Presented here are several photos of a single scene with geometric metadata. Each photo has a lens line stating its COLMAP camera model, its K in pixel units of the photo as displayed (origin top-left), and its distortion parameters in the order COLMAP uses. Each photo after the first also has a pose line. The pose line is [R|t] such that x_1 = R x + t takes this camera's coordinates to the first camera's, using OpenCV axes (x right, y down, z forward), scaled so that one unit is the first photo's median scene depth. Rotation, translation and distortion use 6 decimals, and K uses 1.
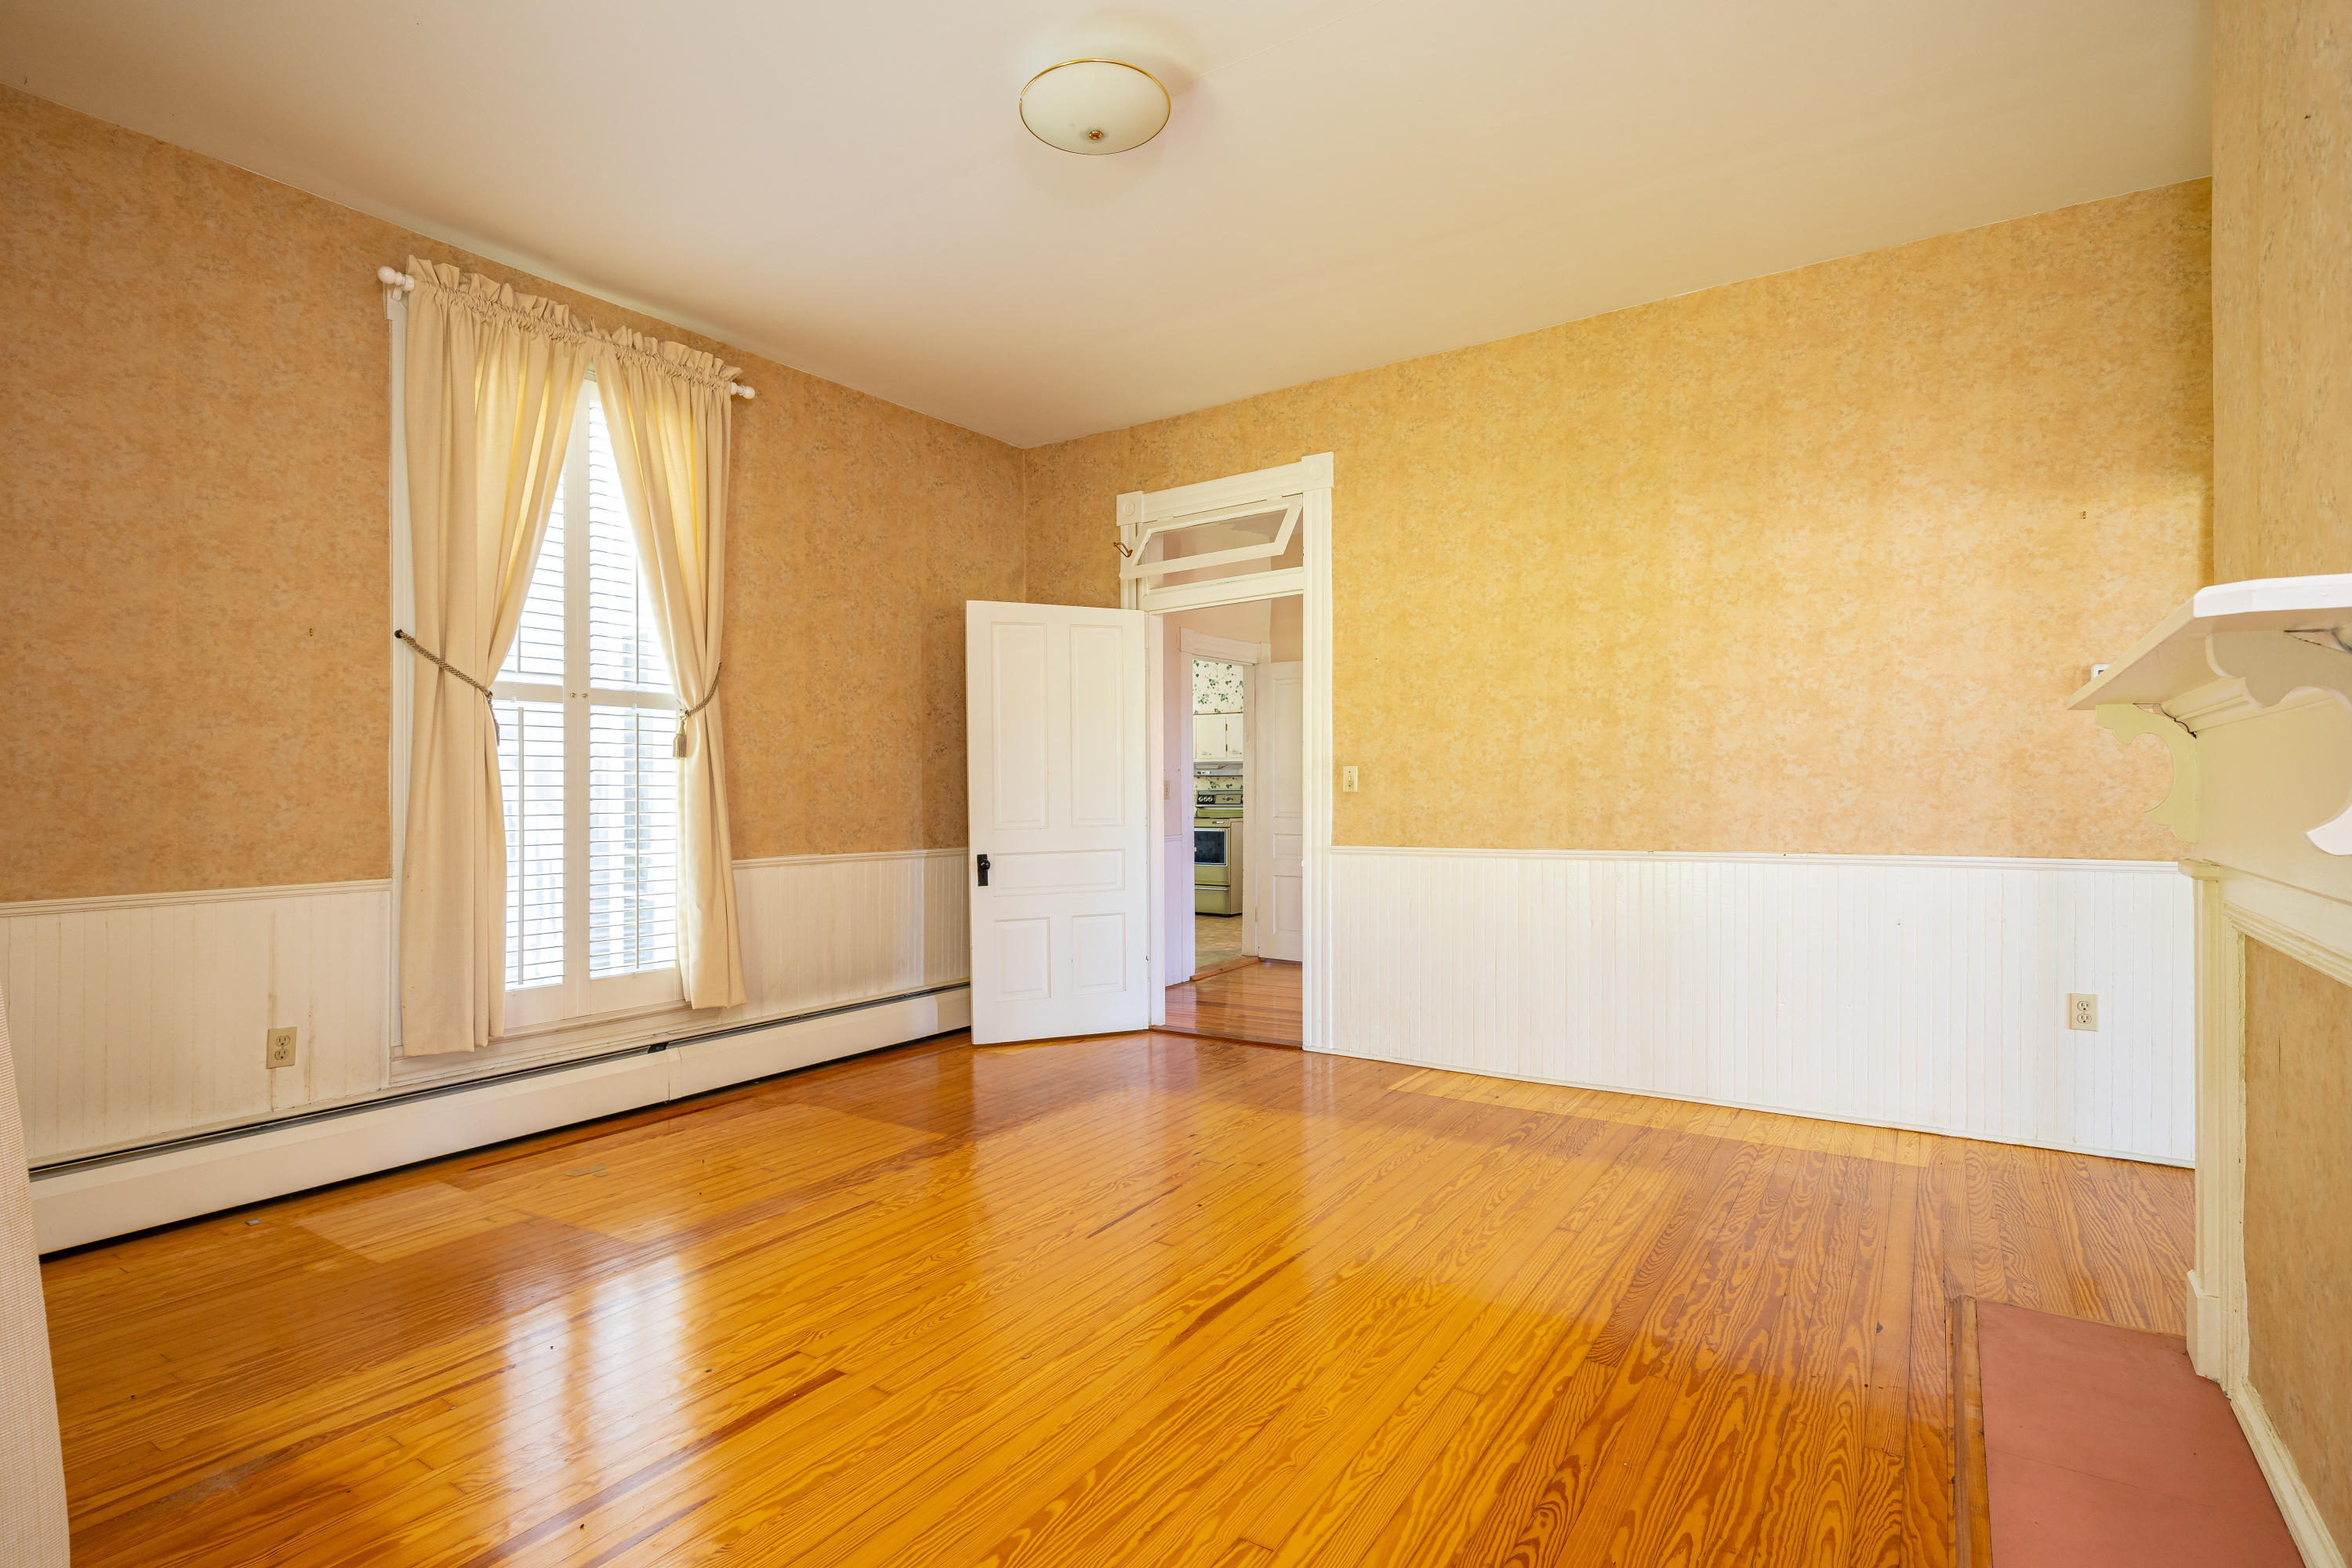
lens RADIAL K [[1163.9, 0, 1176.0], [0, 1163.9, 784.0], [0, 0, 1]] dist [0.000383, -0.000464]
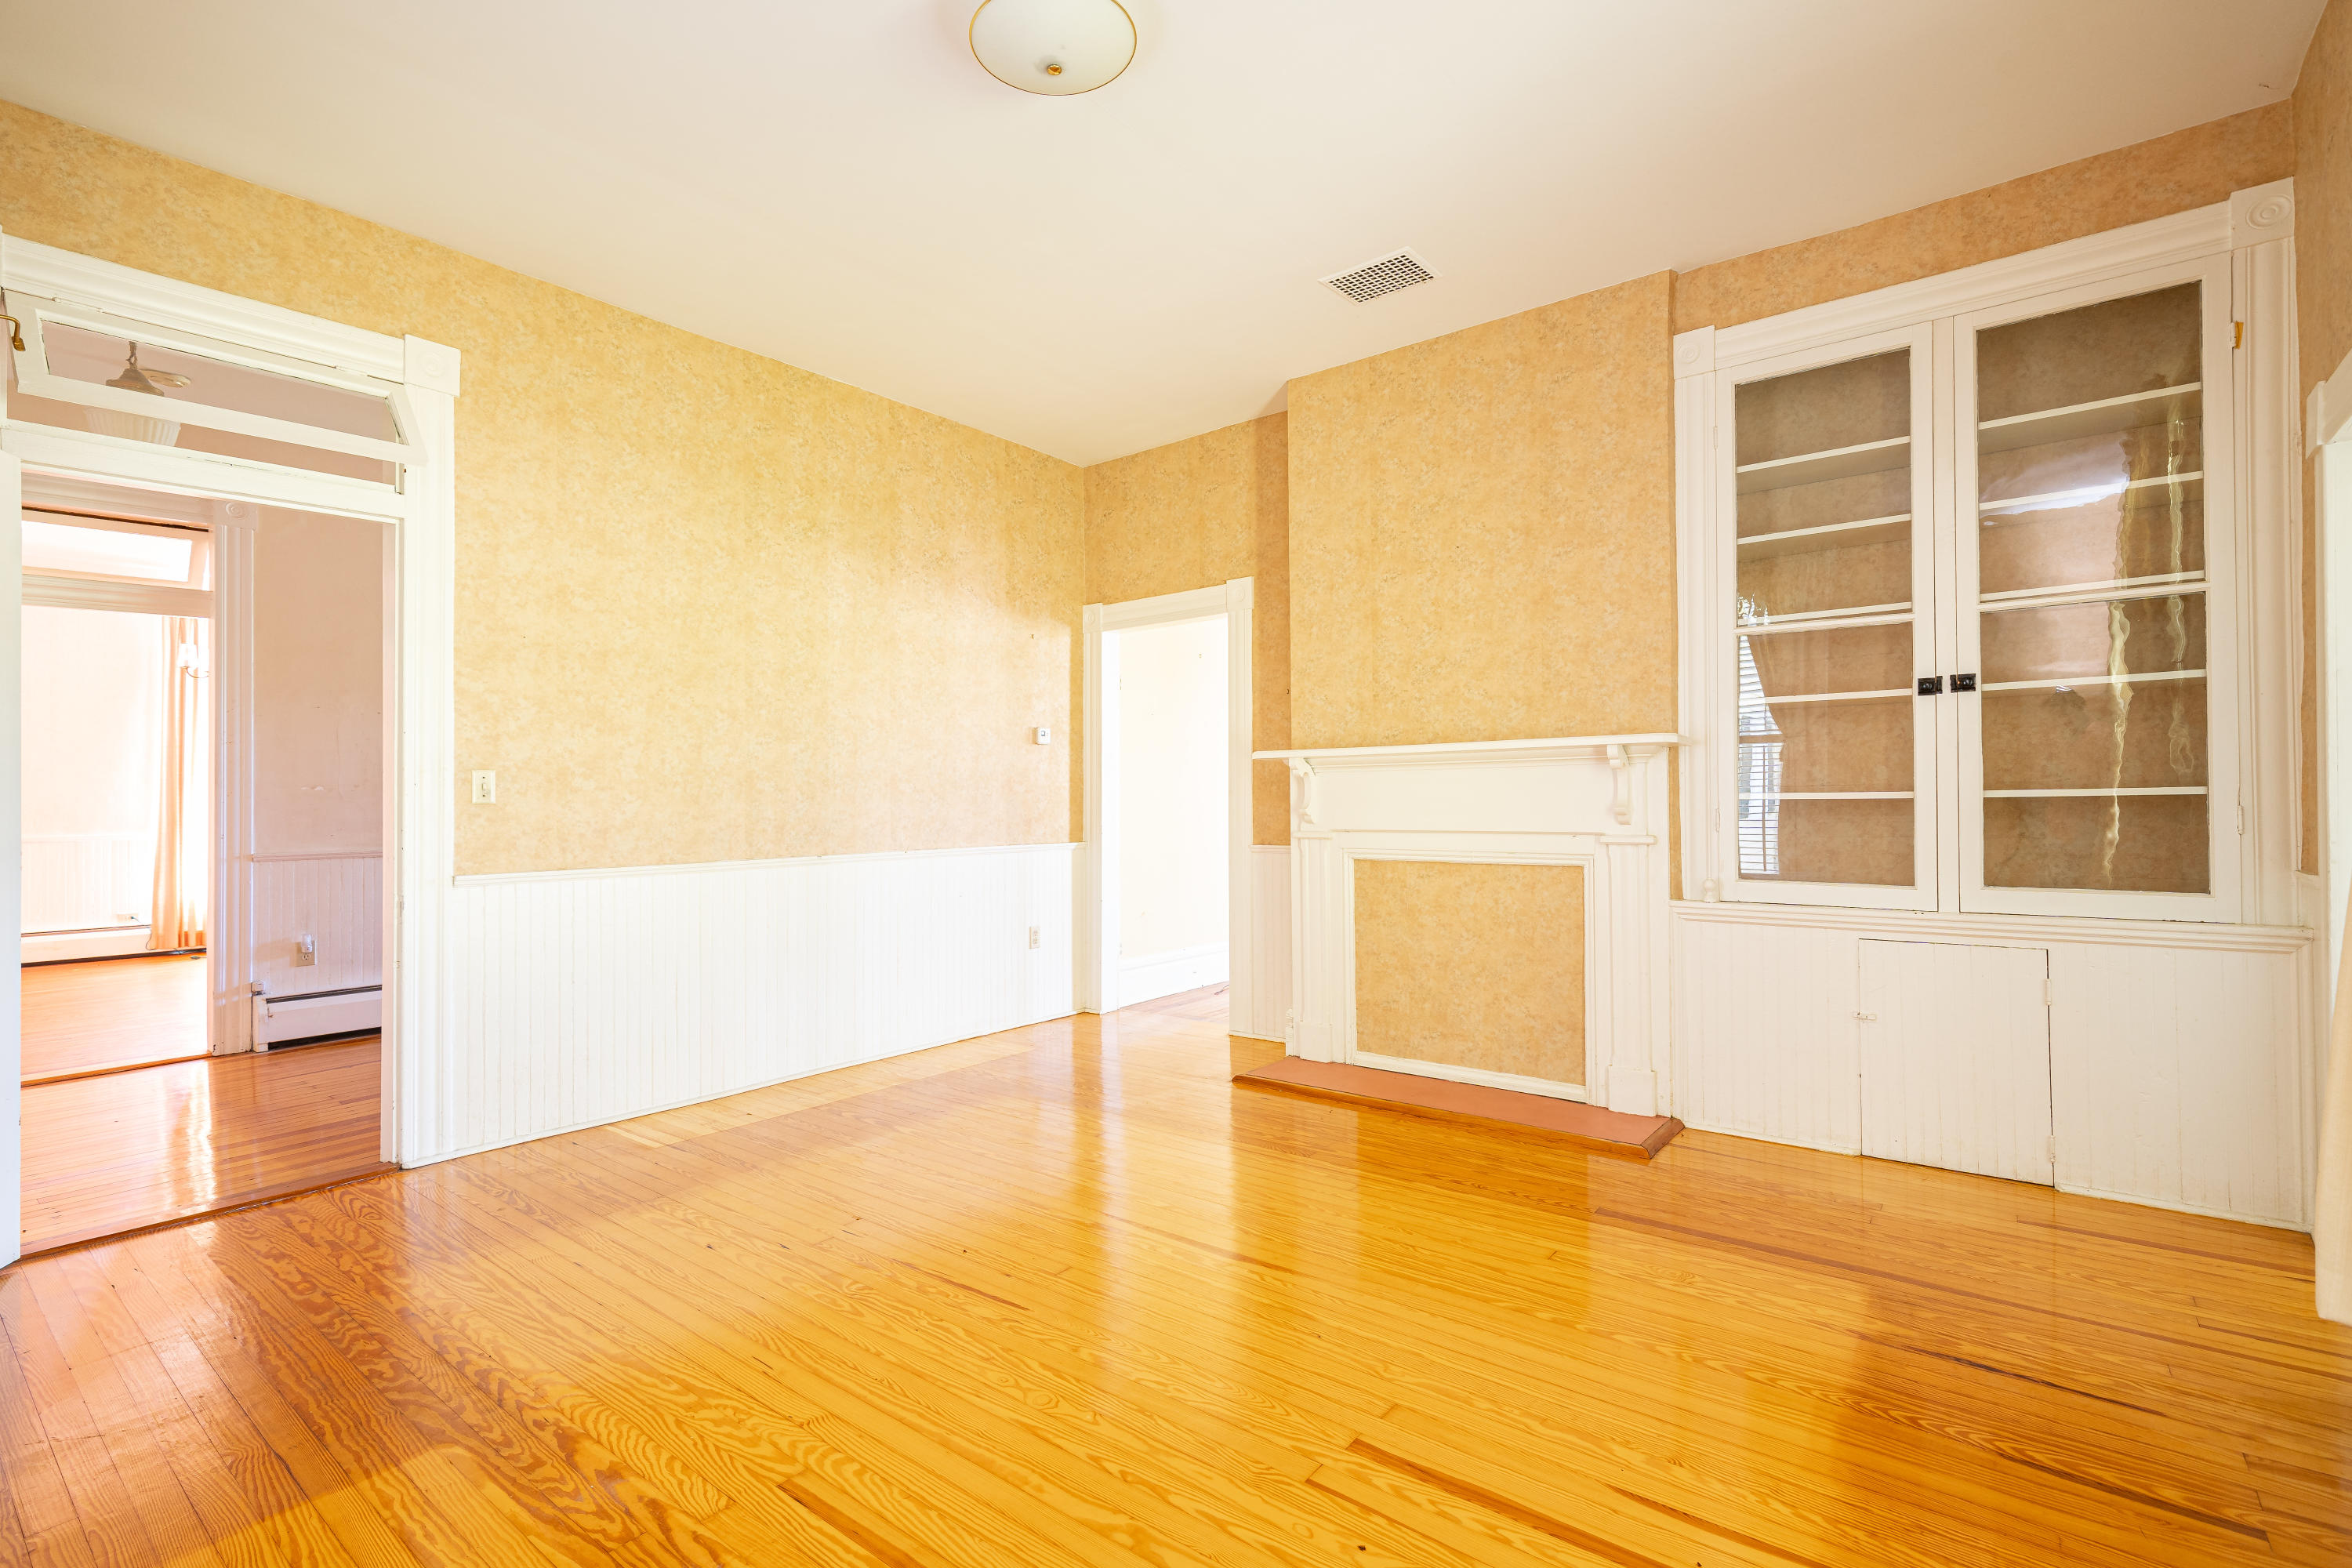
lens RADIAL K [[1063.5, 0, 1175.9], [0, 1063.5, 789.2], [0, 0, 1]] dist [0.000663, 0.000344]
pose [[0.080001, 0.019030, 0.996613, -0.604592], [0.002532, 0.999811, -0.019294, 0.013881], [-0.996792, 0.004067, 0.079937, 0.580704]]
